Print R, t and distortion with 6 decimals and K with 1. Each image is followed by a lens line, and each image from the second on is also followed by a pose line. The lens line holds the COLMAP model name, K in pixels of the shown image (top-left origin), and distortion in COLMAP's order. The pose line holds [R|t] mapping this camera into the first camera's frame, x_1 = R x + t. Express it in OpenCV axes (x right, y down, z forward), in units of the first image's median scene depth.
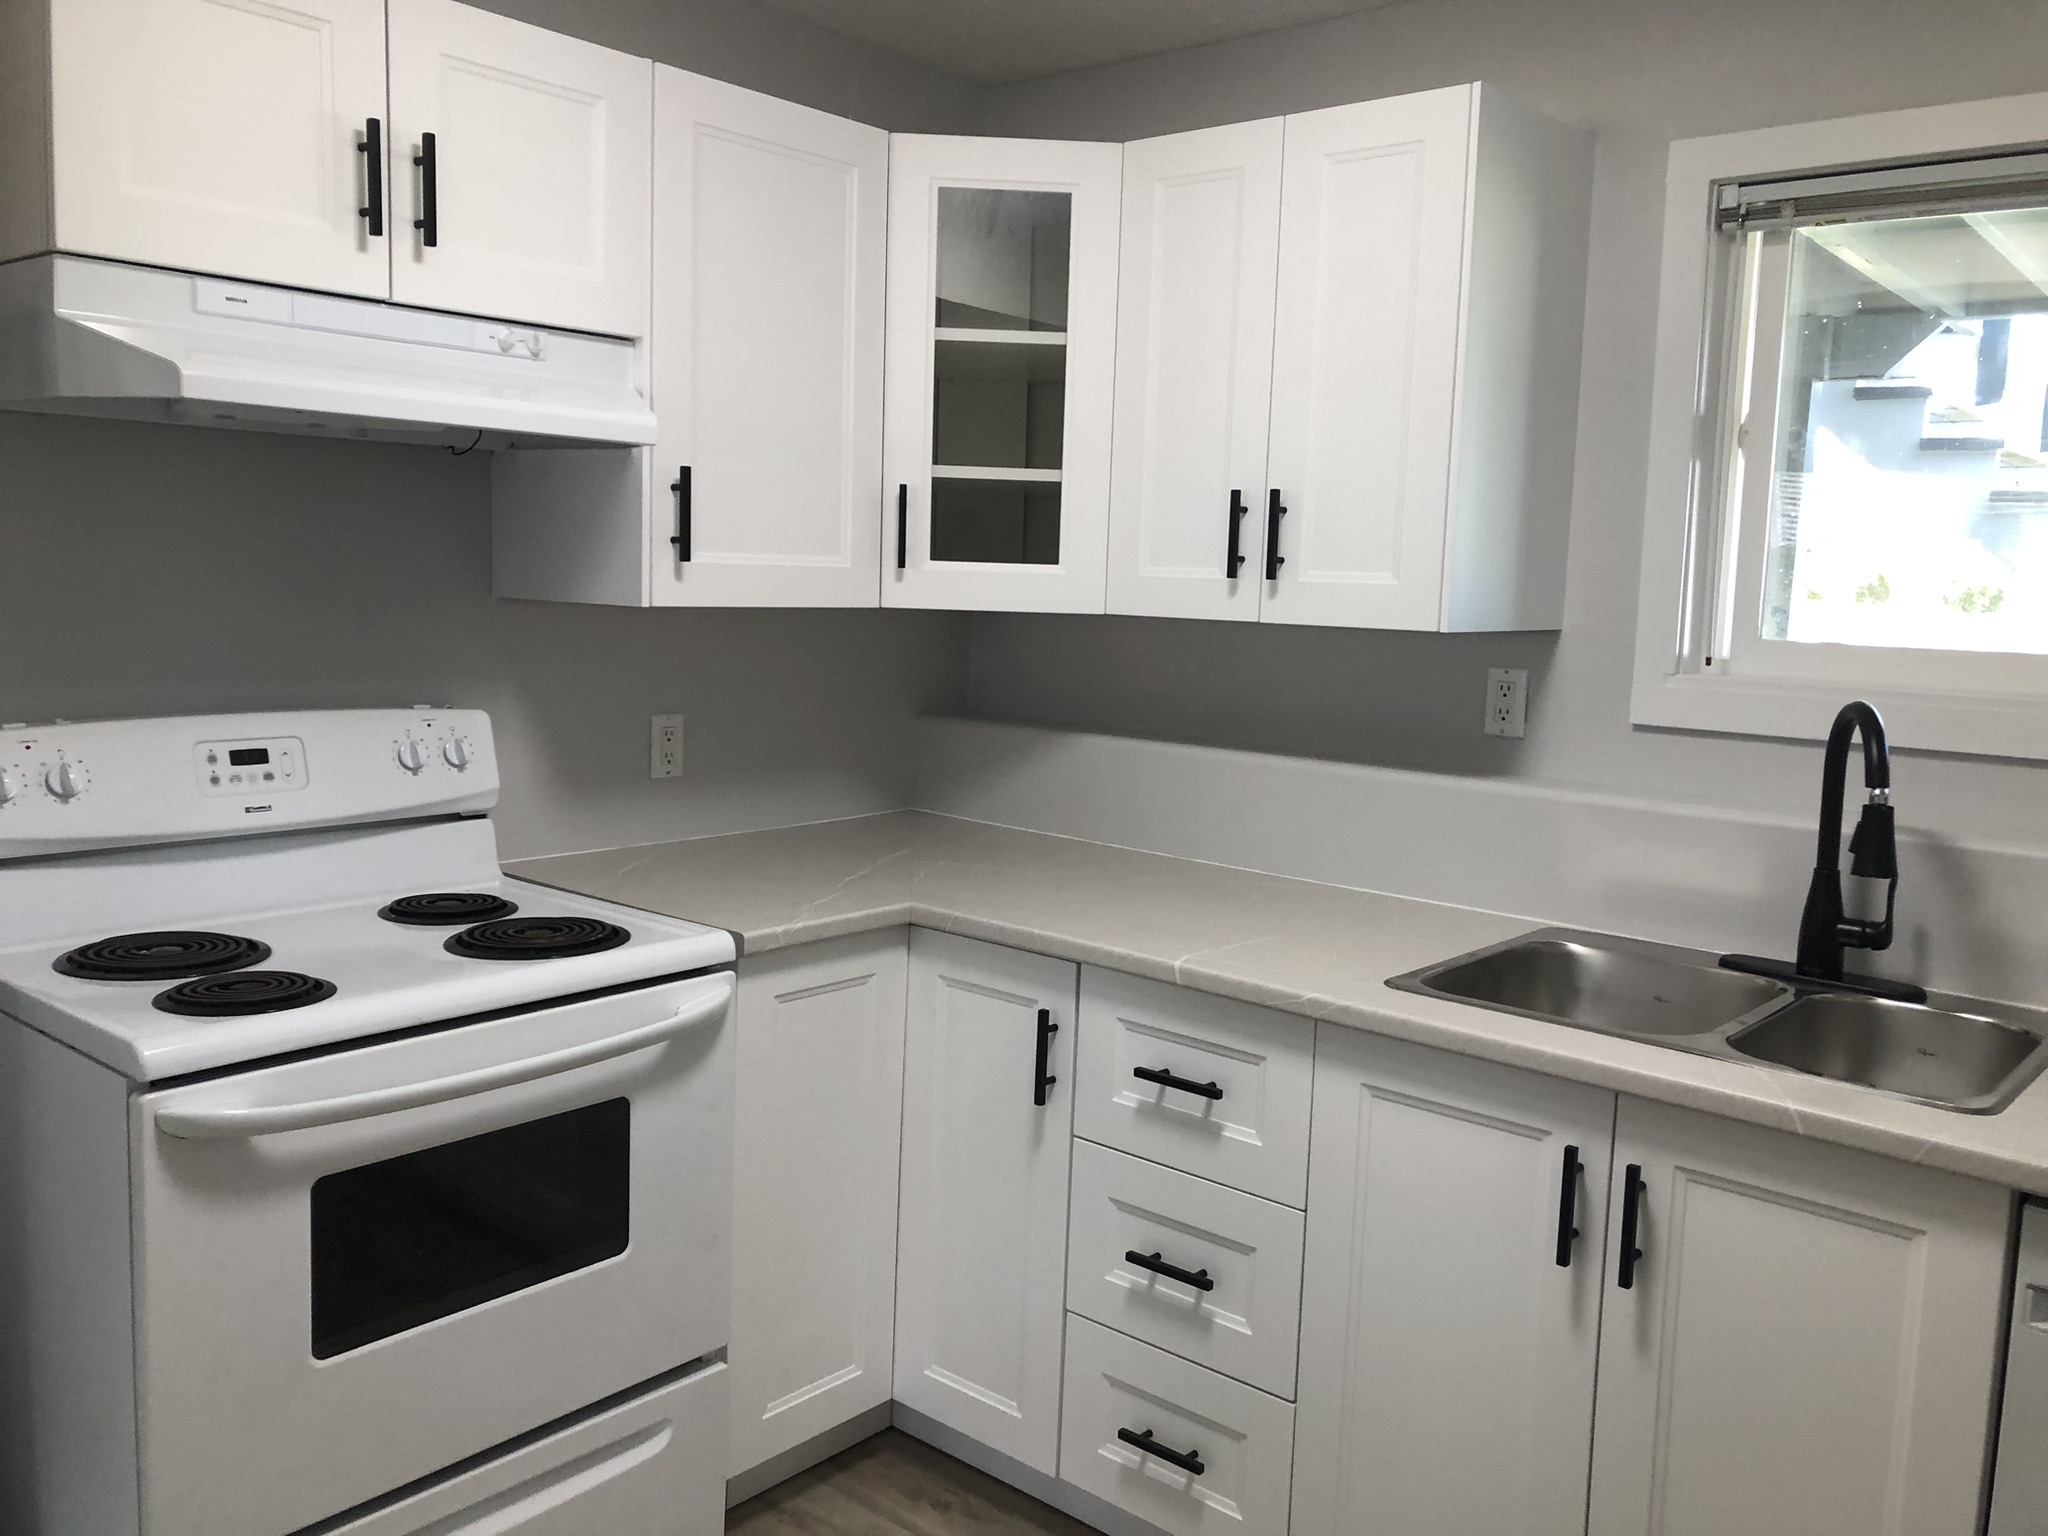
lens RADIAL K [[1669.5, 0, 1018.8], [0, 1669.5, 758.5], [0, 0, 1]] dist [0.037903, -0.045368]
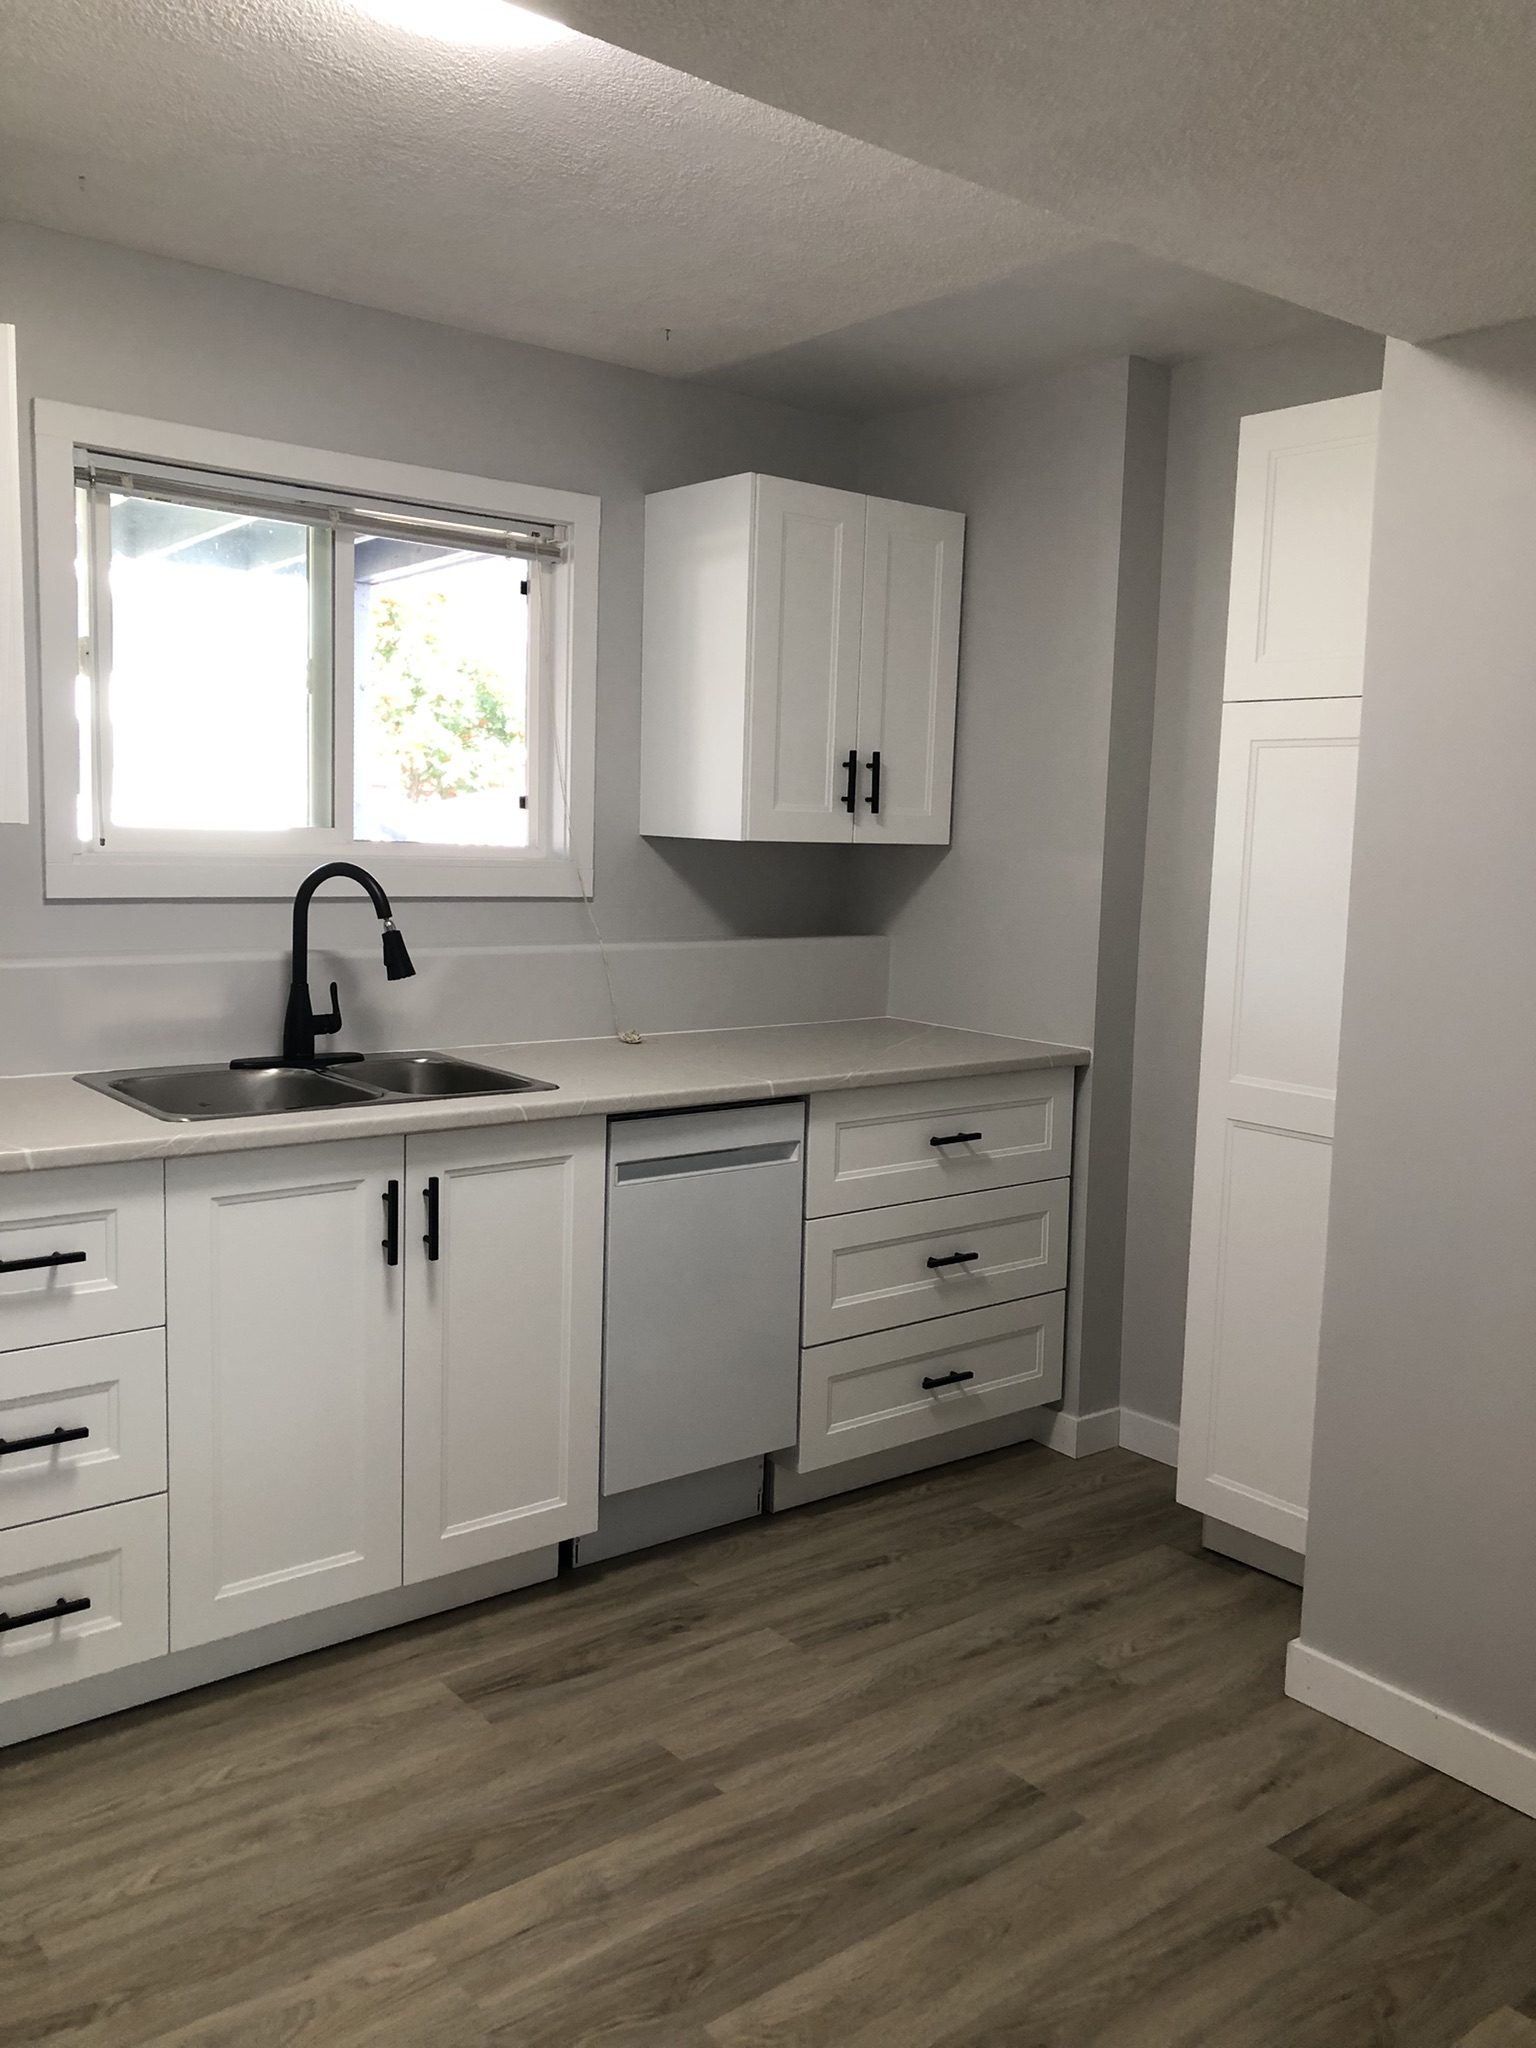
lens RADIAL K [[1669.5, 0, 801.7], [0, 1669.5, 1009.4], [0, 0, 1]] dist [0.037903, -0.045368]
pose [[0.164537, -0.138473, 0.976603, -0.800626], [0.091773, 0.987951, 0.124620, -0.048649], [-0.982092, 0.069122, 0.175262, 0.316143]]
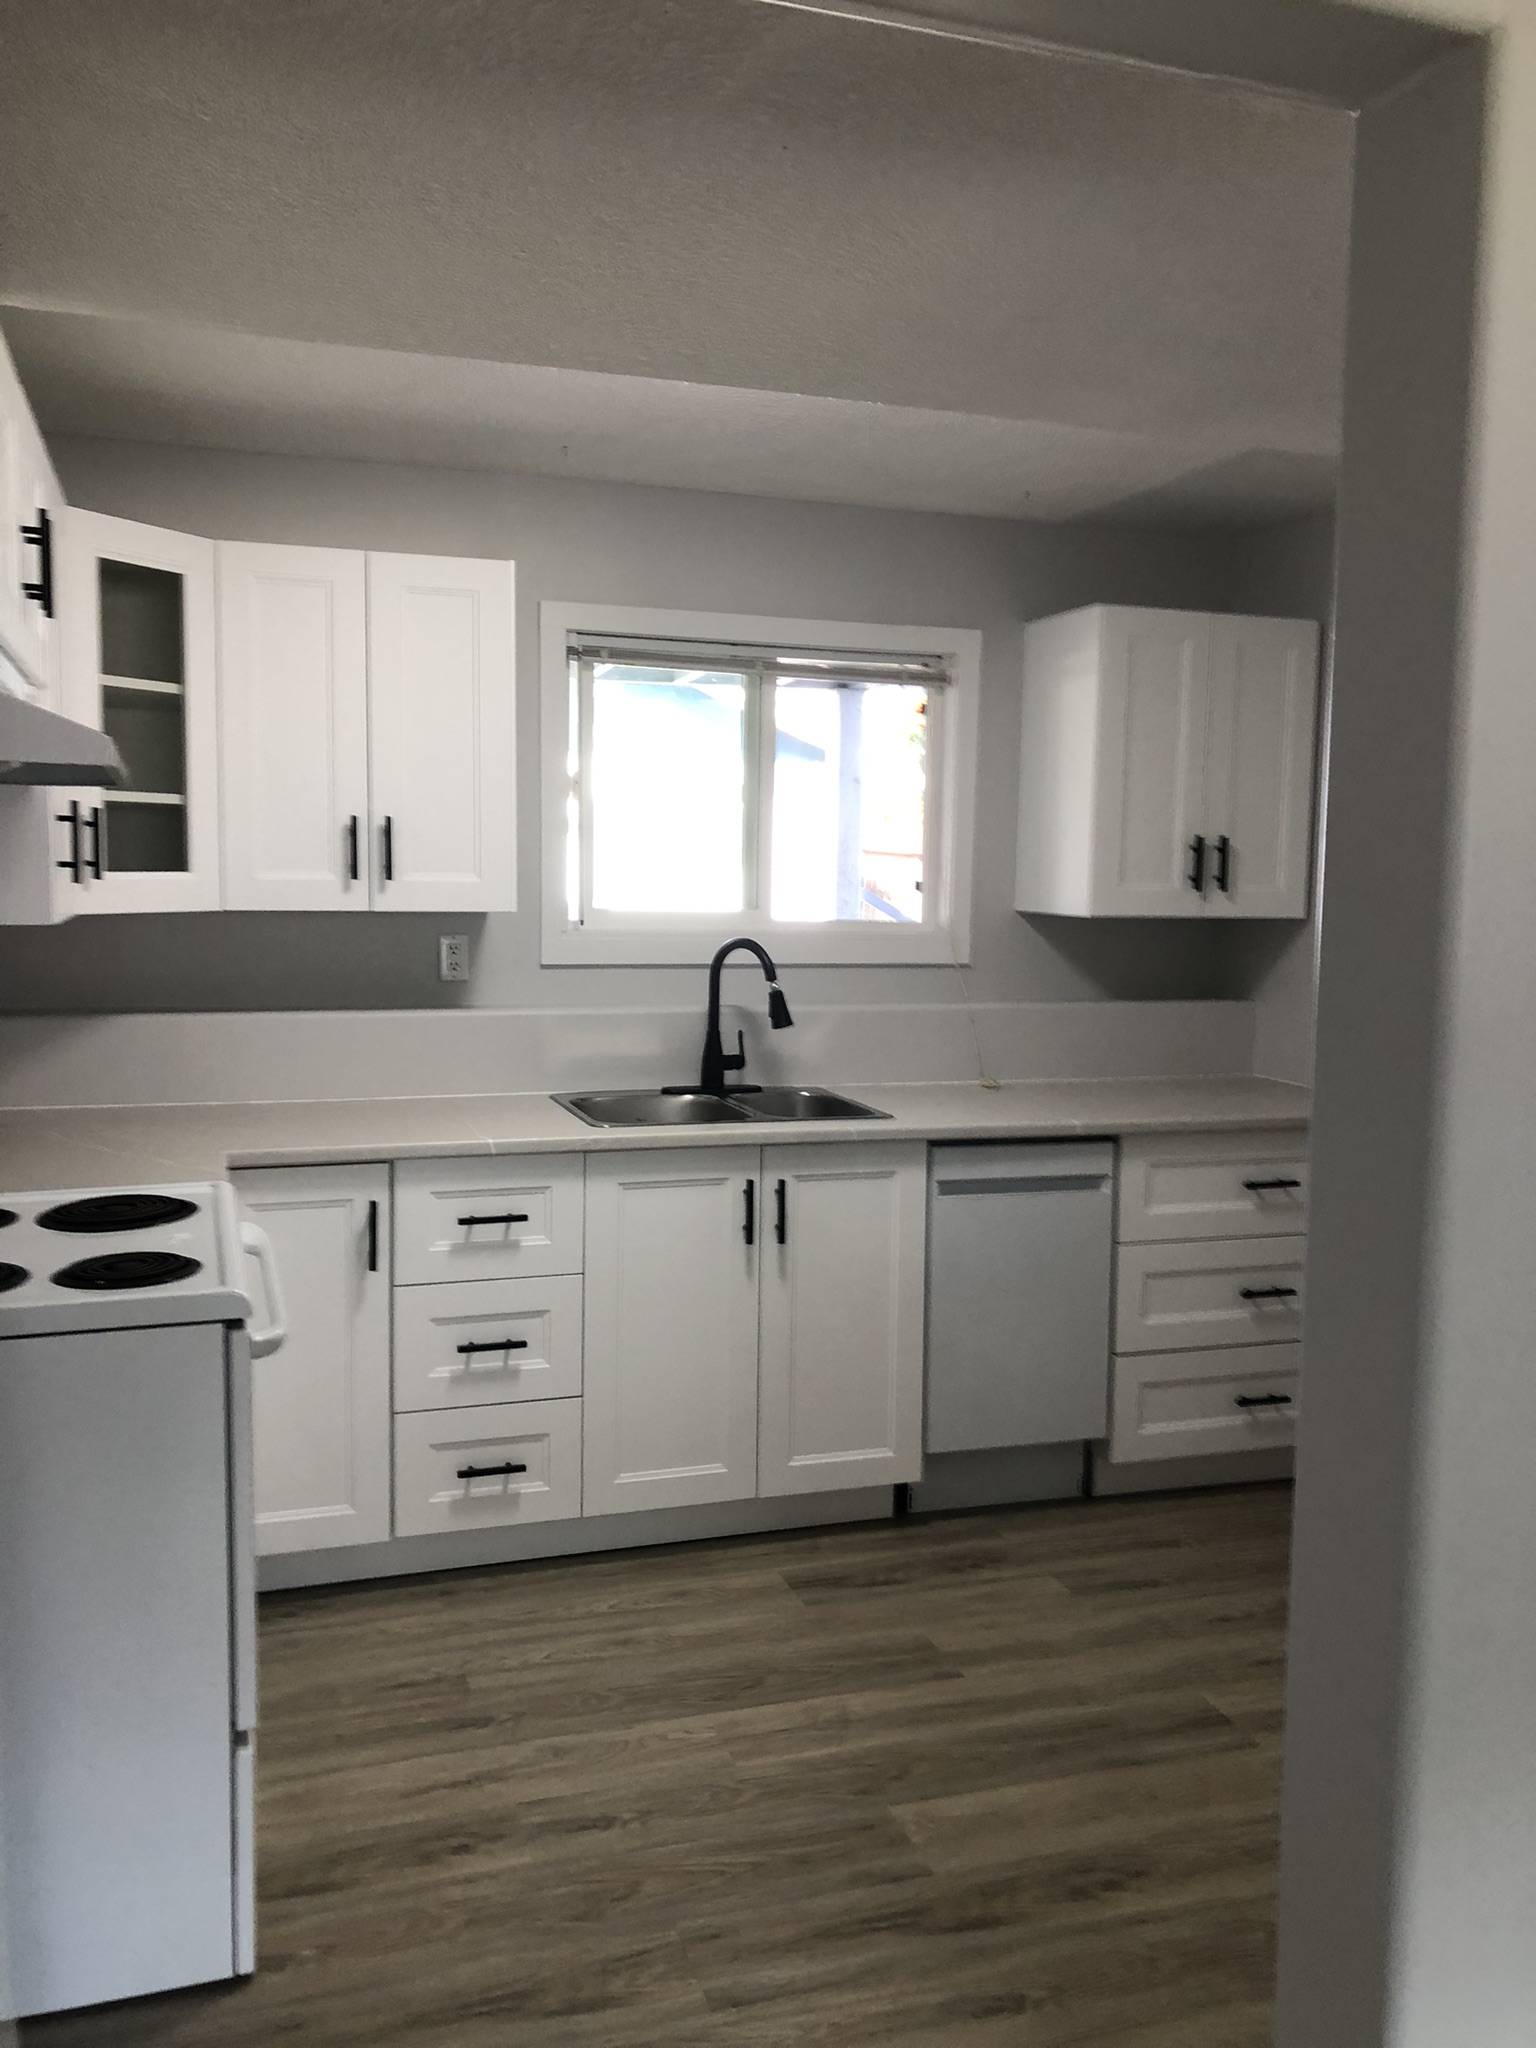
lens RADIAL K [[1669.5, 0, 777.4], [0, 1669.5, 1033.2], [0, 0, 1]] dist [0.037903, -0.045368]
pose [[0.498280, -0.108480, 0.860203, -1.010466], [0.099412, 0.992747, 0.067610, -0.046436], [-0.861298, 0.051826, 0.505450, 0.011265]]
